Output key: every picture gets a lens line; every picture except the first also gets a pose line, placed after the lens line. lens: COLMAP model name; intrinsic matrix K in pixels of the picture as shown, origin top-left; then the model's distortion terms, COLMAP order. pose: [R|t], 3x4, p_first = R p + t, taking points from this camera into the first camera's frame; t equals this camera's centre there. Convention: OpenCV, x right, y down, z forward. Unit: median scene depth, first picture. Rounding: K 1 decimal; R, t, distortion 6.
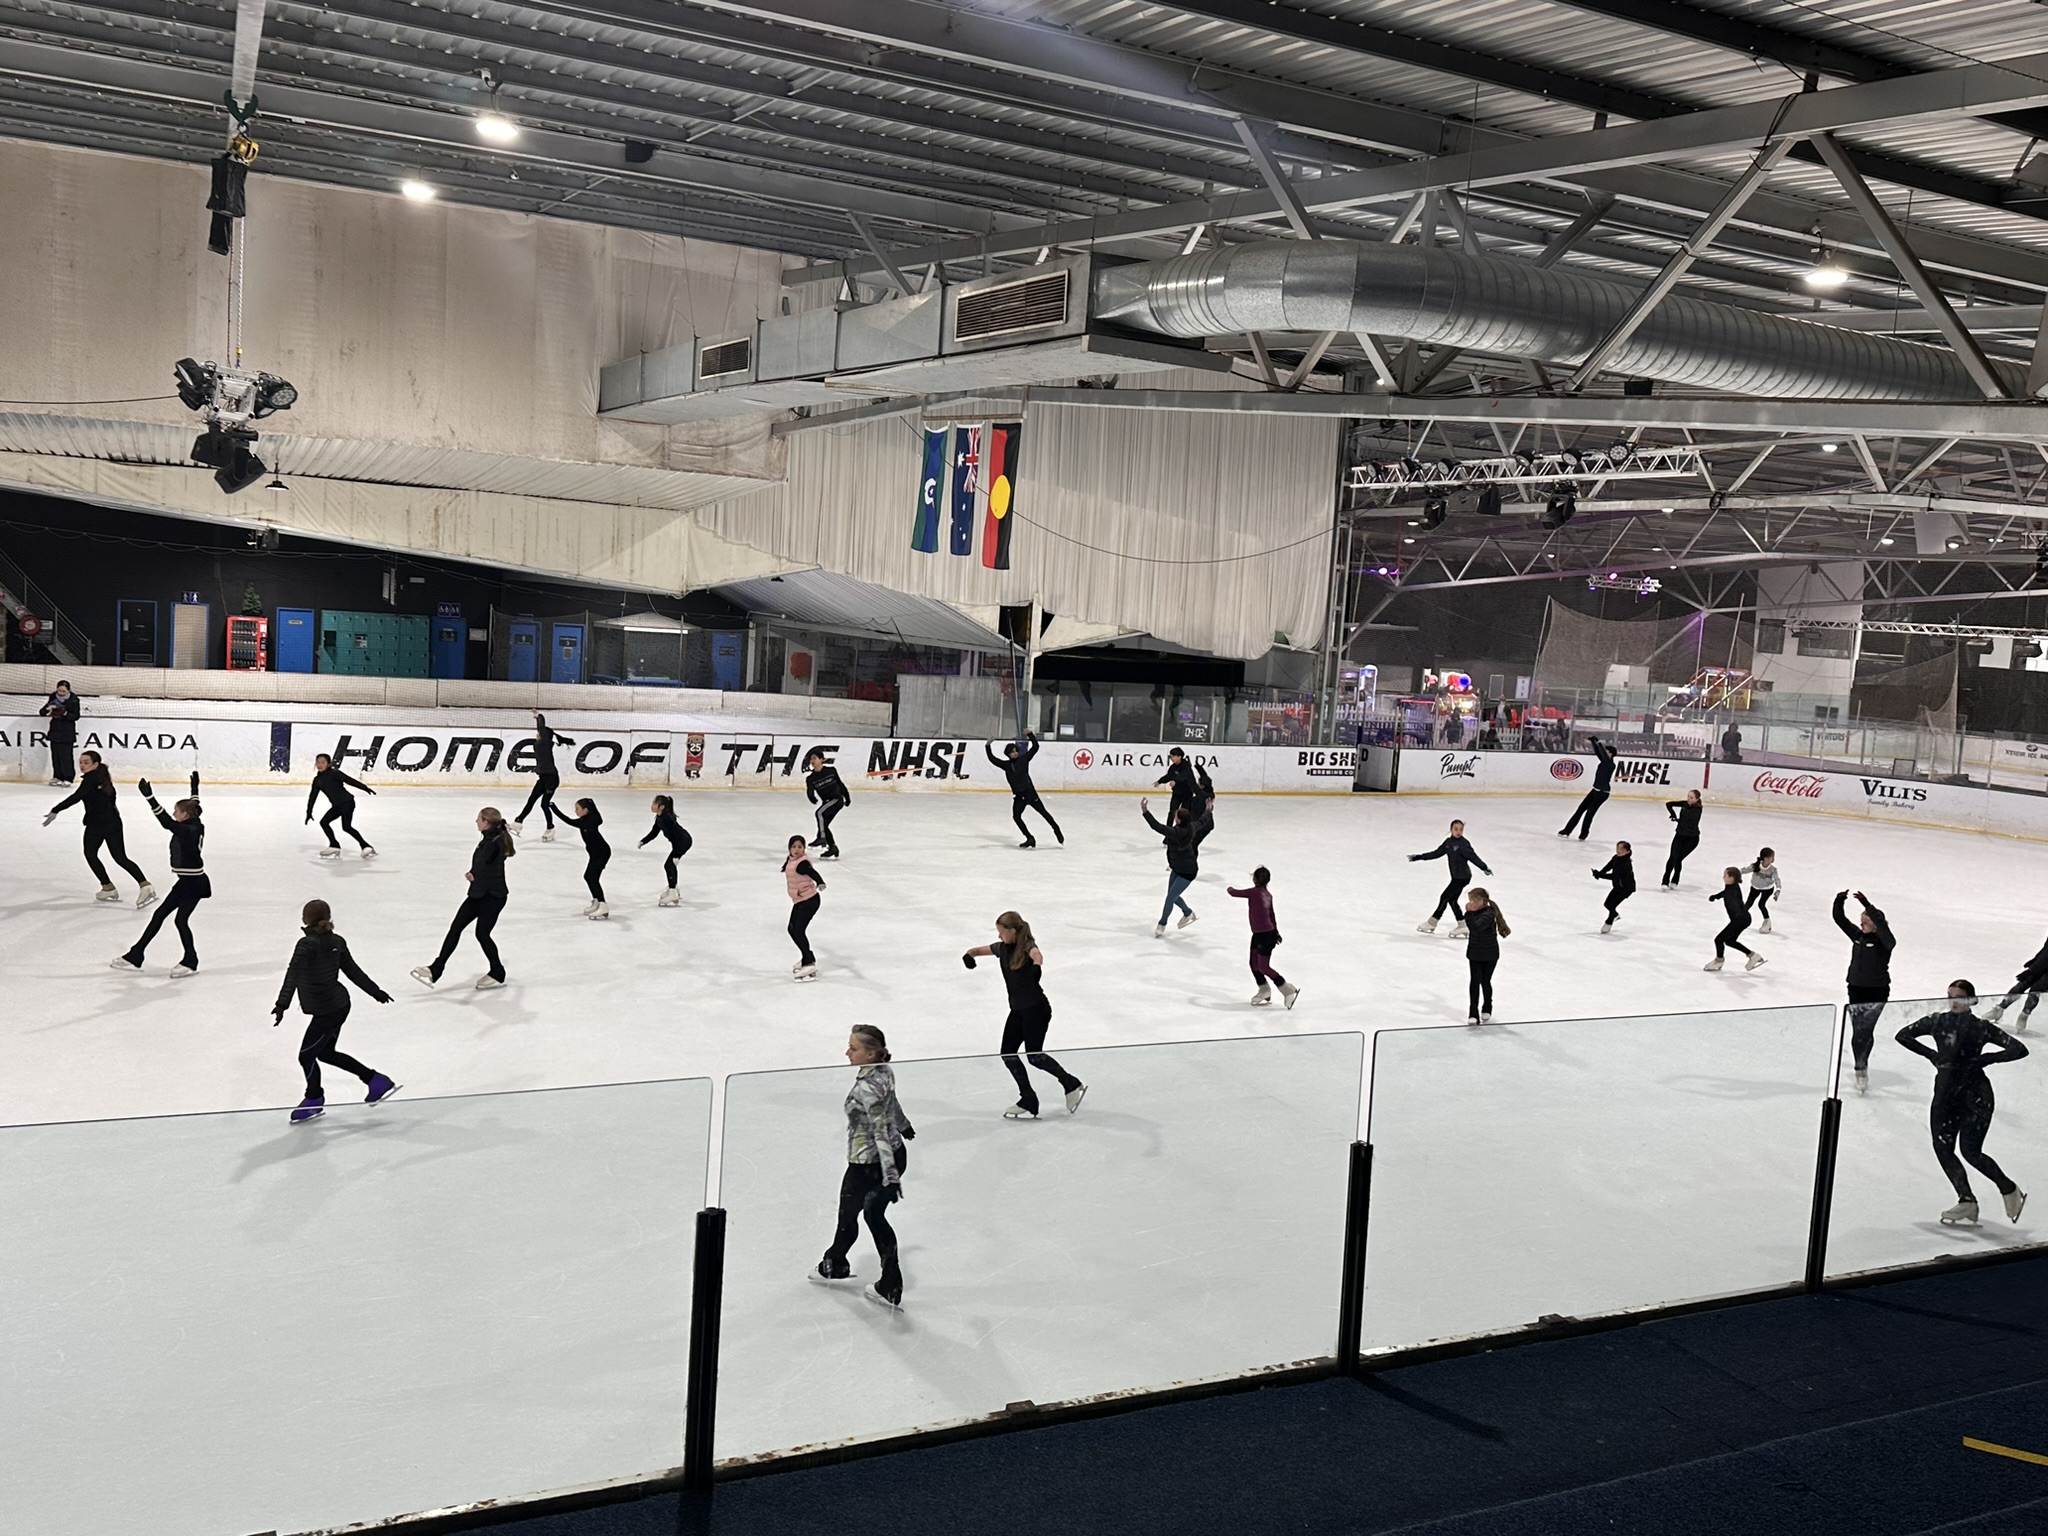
lens RADIAL K [[1698.2, 0, 1064.9], [0, 1698.2, 762.7], [0, 0, 1]] dist [0.096693, -0.157874]
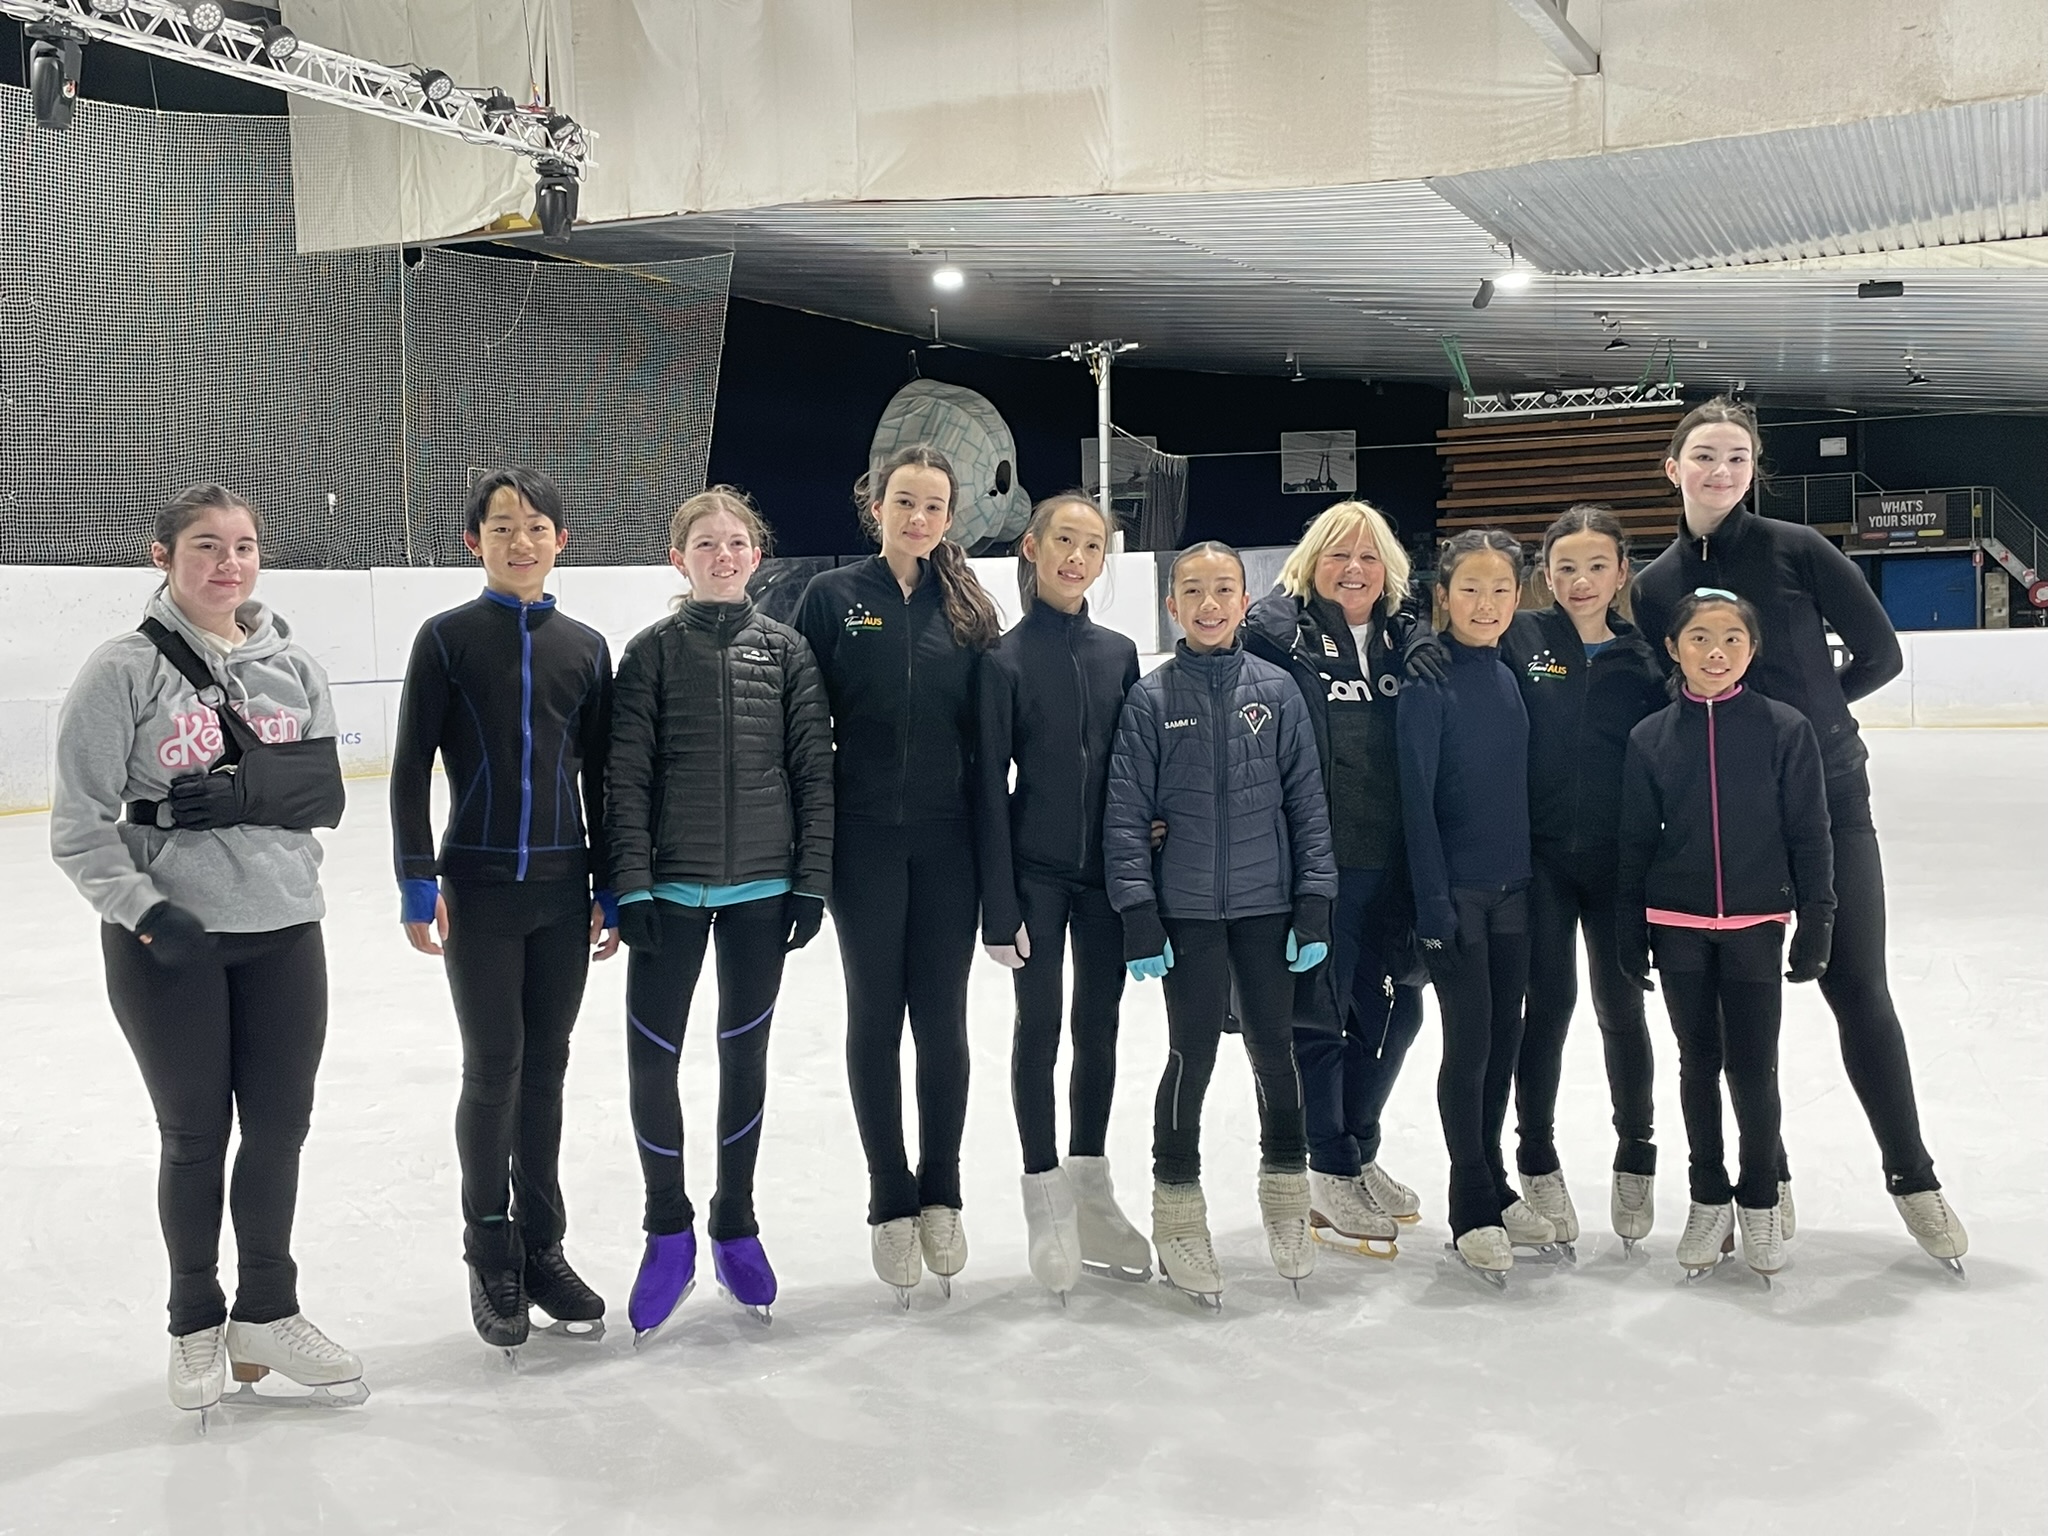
lens RADIAL K [[2267.4, 0, 982.6], [0, 2267.4, 739.2], [0, 0, 1]] dist [0.094560, -0.143609]
pose [[0.623784, -0.056496, -0.779552, -0.137771], [-0.006761, 0.996957, -0.077662, 0.056496], [0.781567, 0.053715, 0.621504, 0.071577]]
